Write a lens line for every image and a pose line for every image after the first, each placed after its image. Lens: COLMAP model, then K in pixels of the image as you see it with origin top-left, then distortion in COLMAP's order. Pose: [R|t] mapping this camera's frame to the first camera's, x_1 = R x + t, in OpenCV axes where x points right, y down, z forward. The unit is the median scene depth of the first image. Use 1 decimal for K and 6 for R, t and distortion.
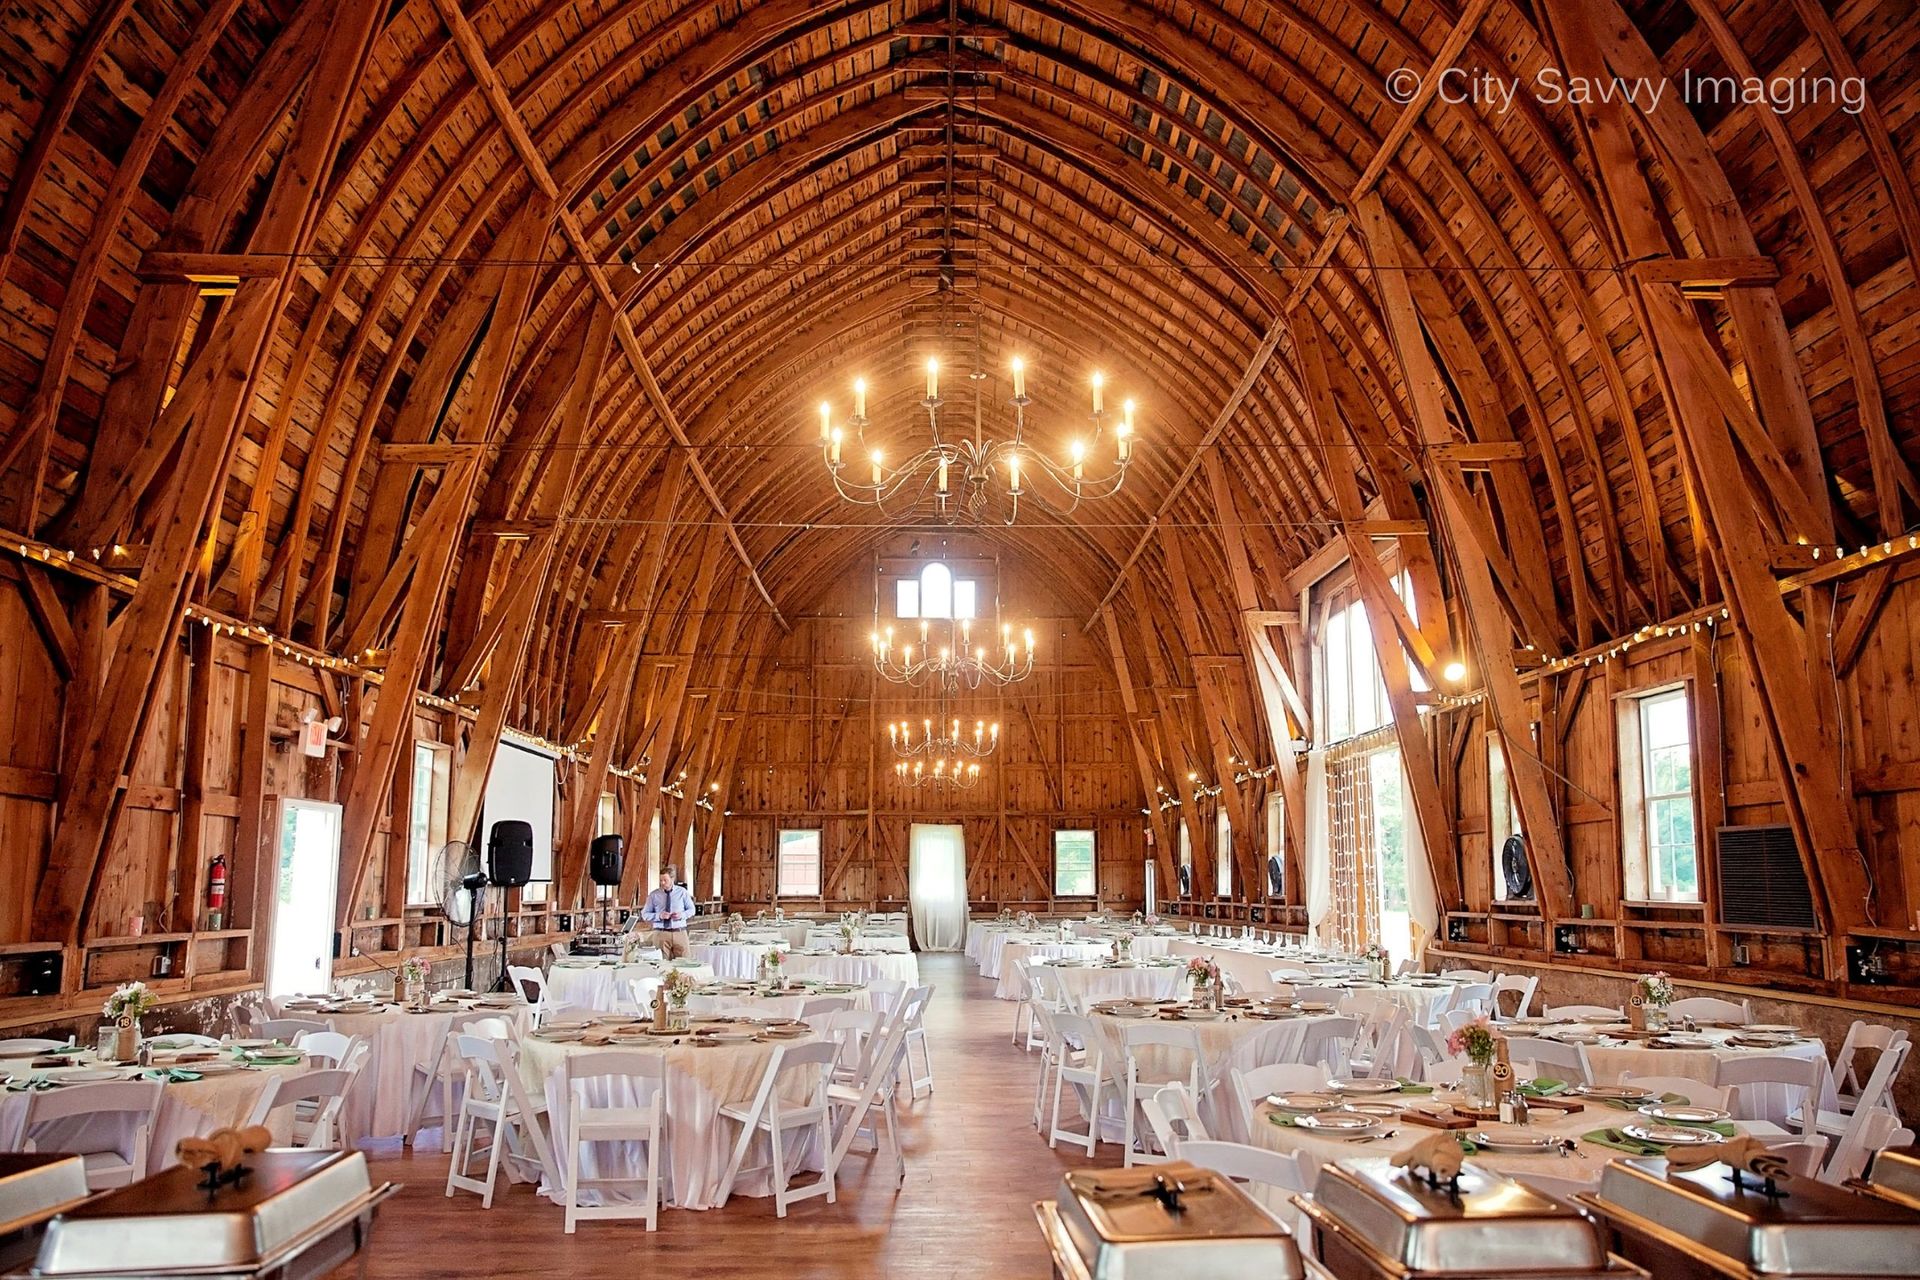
lens RADIAL K [[1359.5, 0, 960.0], [0, 1359.5, 640.0], [0, 0, 1]] dist [-0.042092, 0.046991]
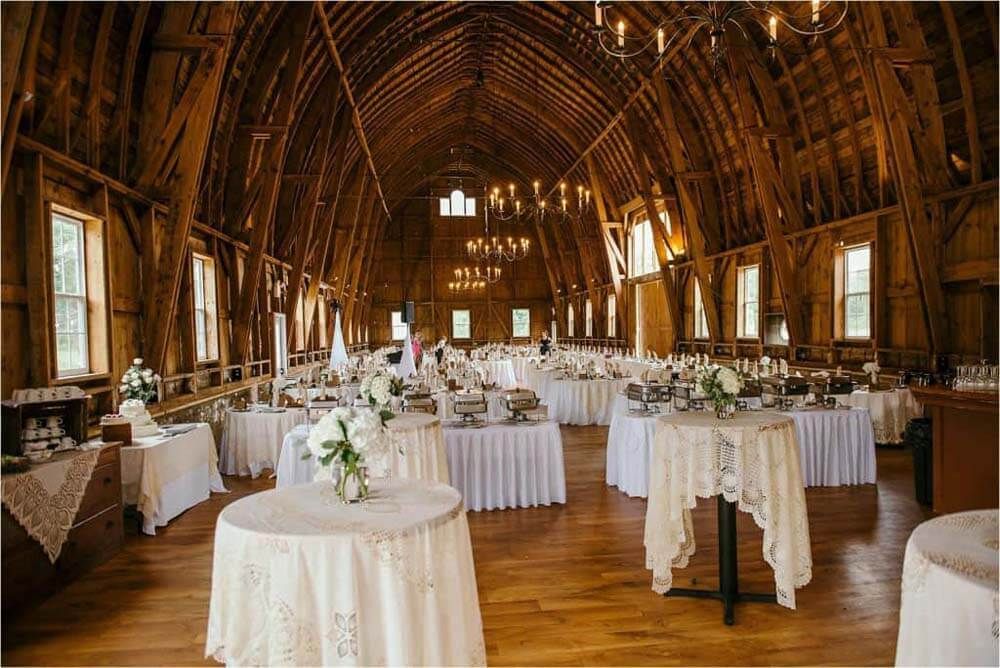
lens RADIAL K [[670.4, 0, 500.0], [0, 670.4, 334.0], [0, 0, 1]] dist [-0.002015, 0.000103]
pose [[0.996464, -0.026075, 0.079875, -0.090542], [0.011099, 0.983147, 0.182480, -0.055727], [-0.083287, -0.180948, 0.979960, -0.253100]]
